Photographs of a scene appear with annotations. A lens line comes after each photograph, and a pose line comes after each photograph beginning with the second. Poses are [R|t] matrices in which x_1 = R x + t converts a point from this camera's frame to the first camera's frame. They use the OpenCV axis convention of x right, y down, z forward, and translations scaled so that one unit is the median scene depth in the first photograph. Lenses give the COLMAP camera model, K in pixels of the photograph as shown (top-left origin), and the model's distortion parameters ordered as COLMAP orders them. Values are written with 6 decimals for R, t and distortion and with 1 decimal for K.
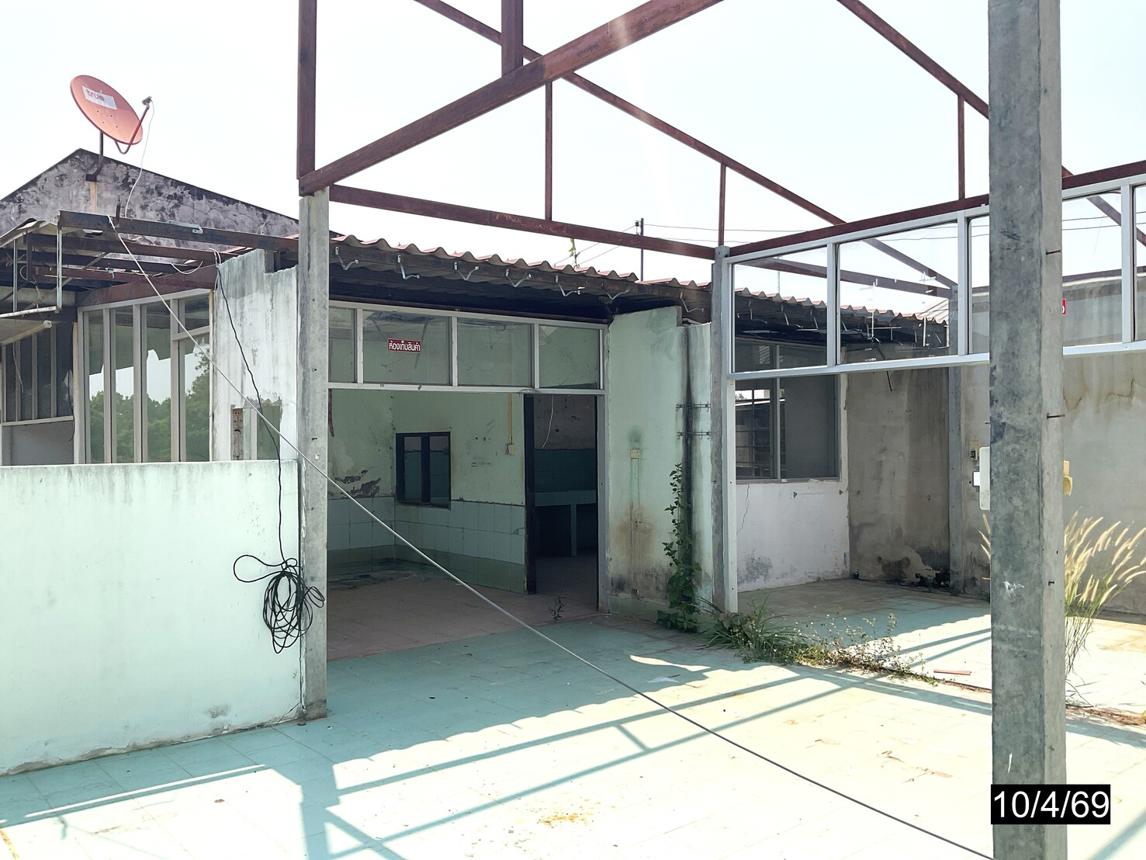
lens RADIAL K [[954.7, 0, 574.5], [0, 954.7, 432.7], [0, 0, 1]] dist [0.029046, -0.041977]
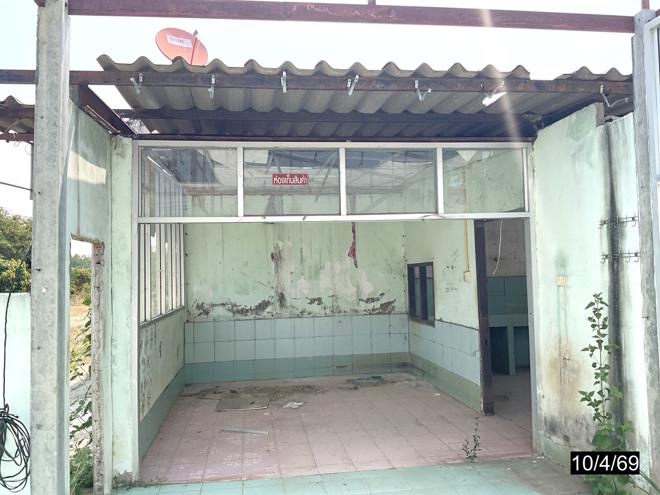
lens RADIAL K [[549.8, 0, 327.4], [0, 549.8, 246.6], [0, 0, 1]] dist [0.029046, -0.041977]
pose [[0.850659, -0.037998, -0.524342, 0.151588], [0.019586, 0.998983, -0.040618, 0.007238], [0.525352, 0.024282, 0.850538, 0.458129]]
